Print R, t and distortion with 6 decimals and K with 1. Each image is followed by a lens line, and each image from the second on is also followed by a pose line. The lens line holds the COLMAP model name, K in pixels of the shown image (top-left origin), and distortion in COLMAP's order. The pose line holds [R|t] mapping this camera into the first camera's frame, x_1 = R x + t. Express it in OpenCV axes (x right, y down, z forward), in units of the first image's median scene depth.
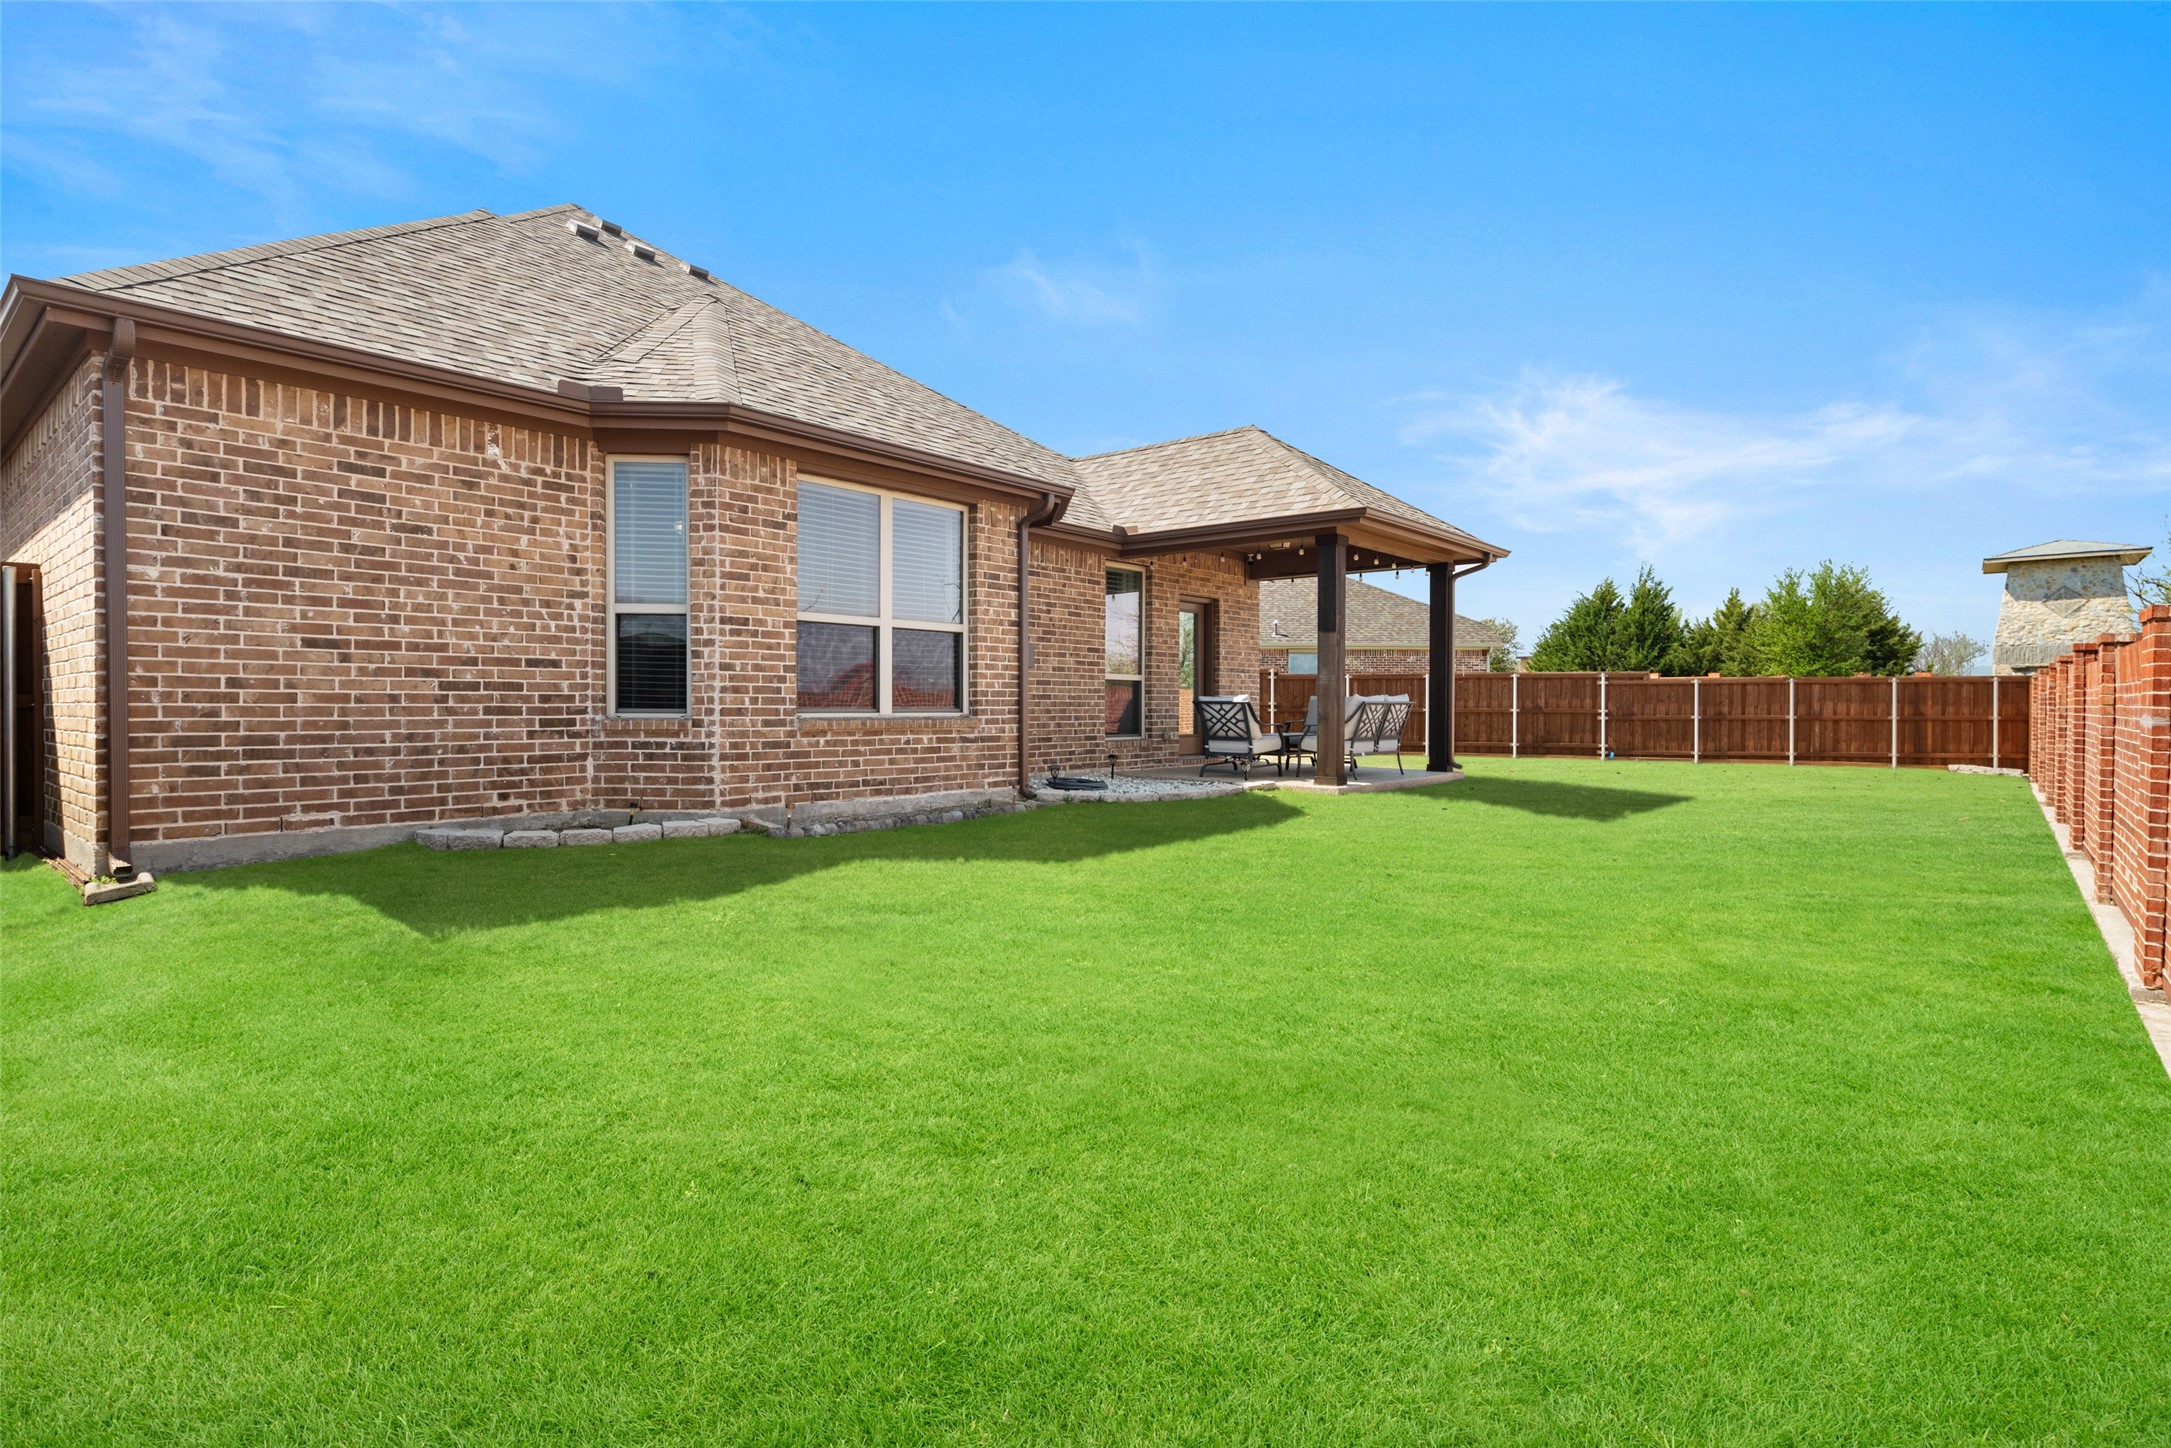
lens RADIAL K [[1044.5, 0, 1152.4], [0, 1044.5, 730.2], [0, 0, 1]] dist [0.000483, 0.000098]
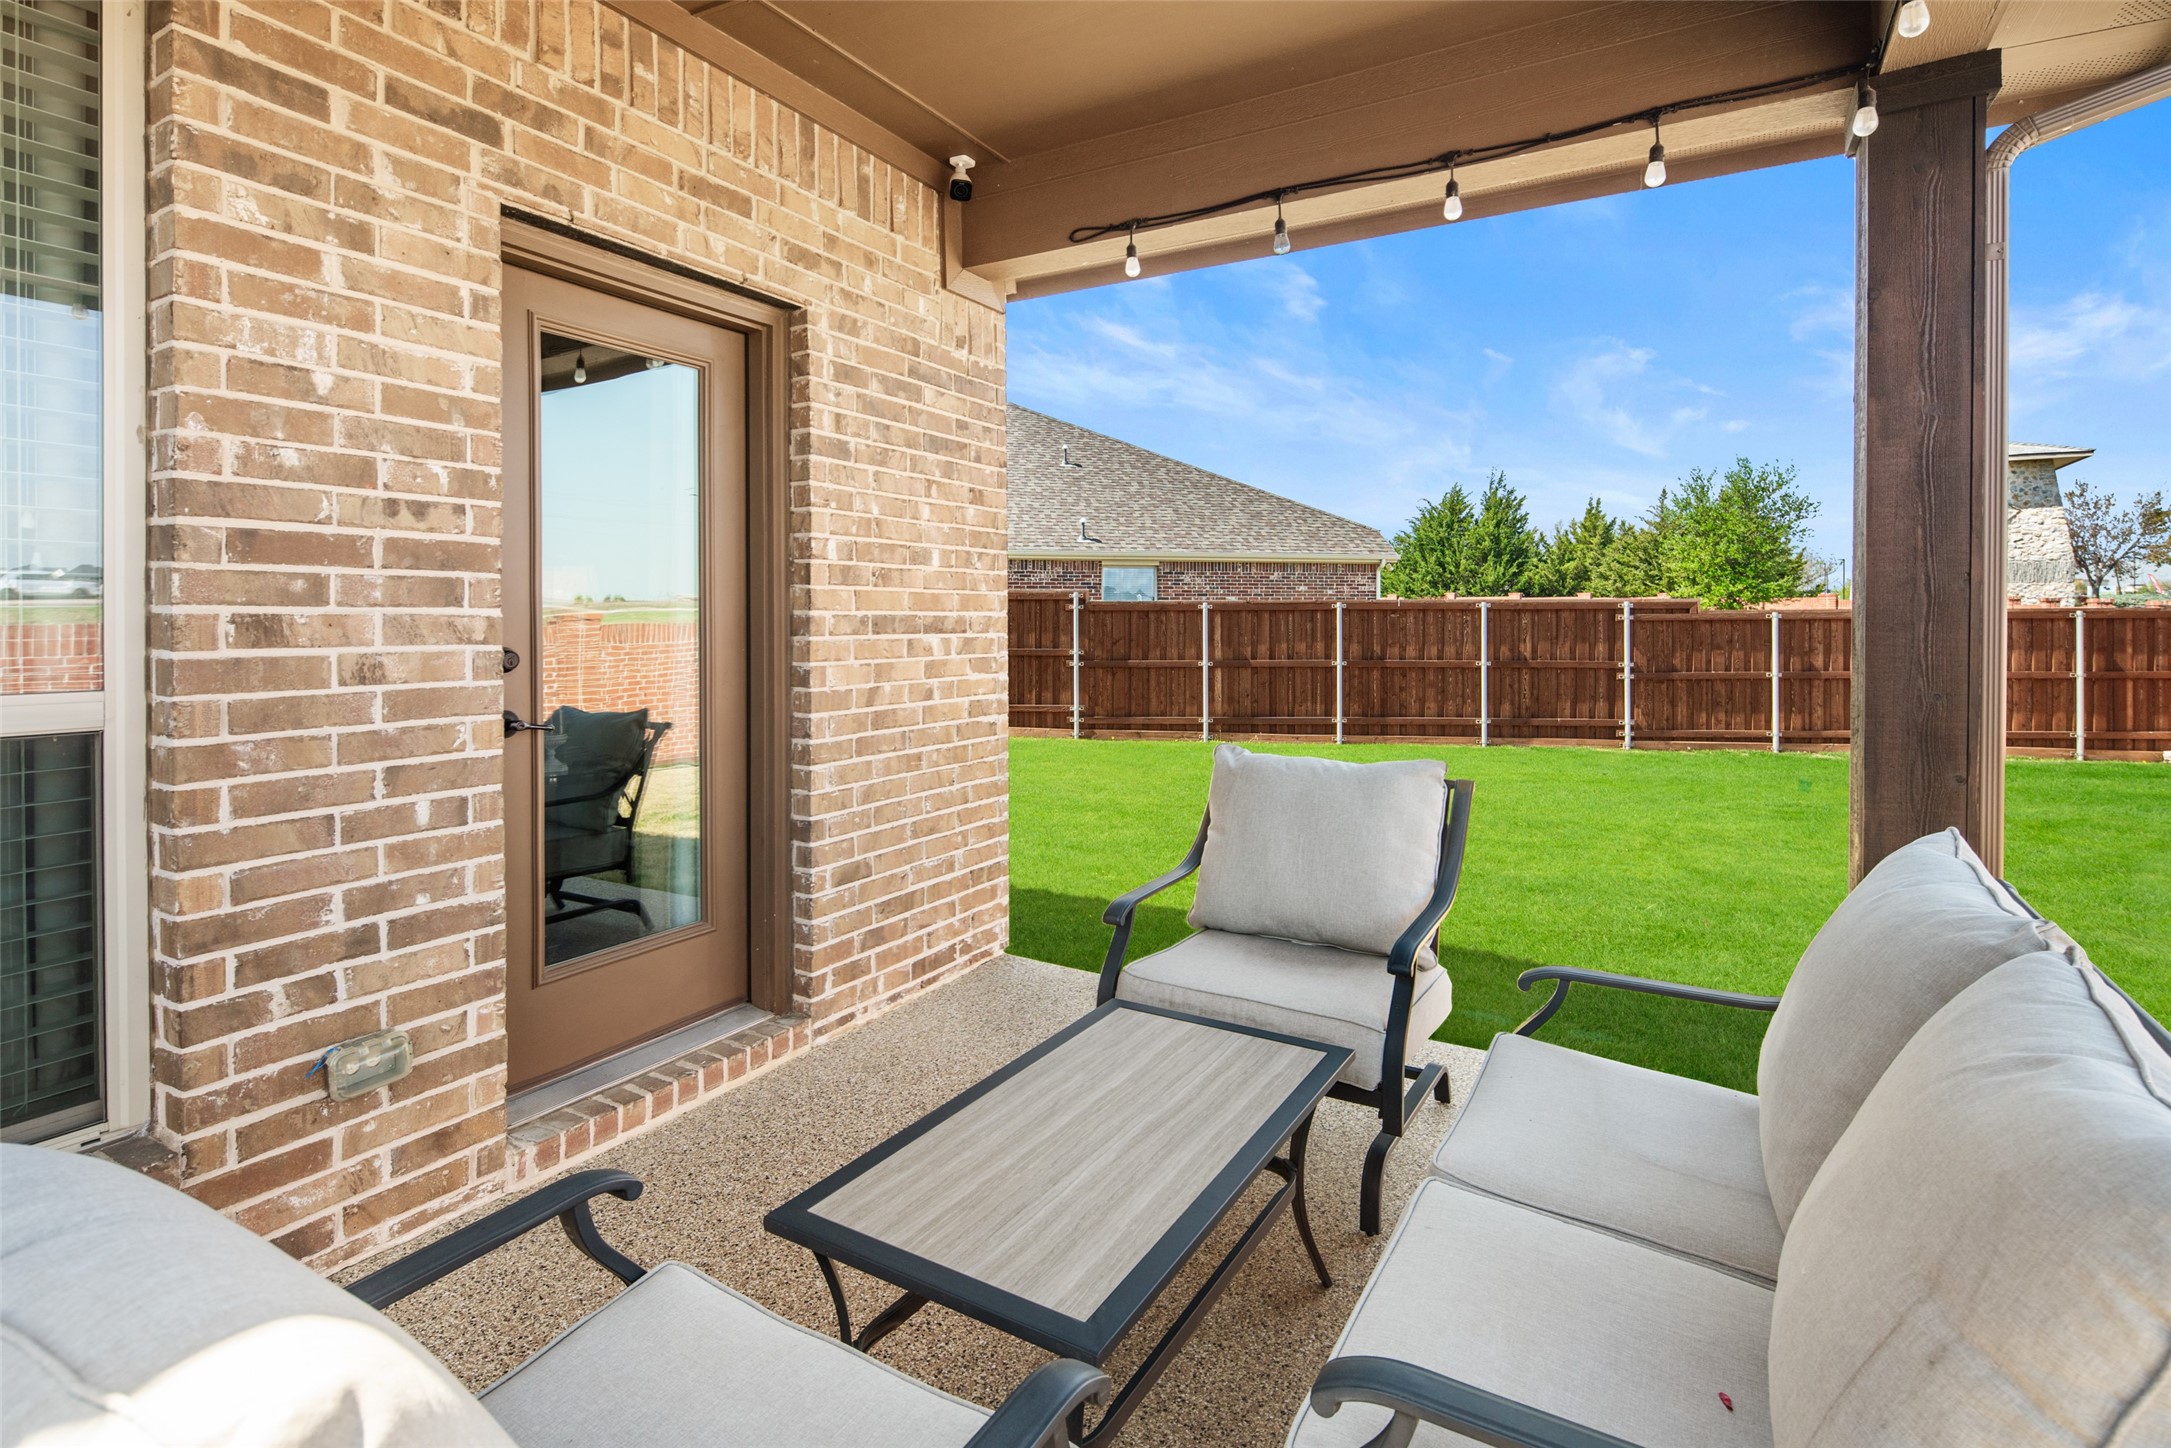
lens RADIAL K [[1044.5, 0, 1141.3], [0, 1044.5, 629.6], [0, 0, 1]] dist [0.000483, 0.000098]
pose [[0.985609, -0.004694, 0.168974, 0.056076], [0.007219, 0.999871, -0.014335, -0.031285], [-0.168885, 0.015349, 0.985516, 0.449547]]
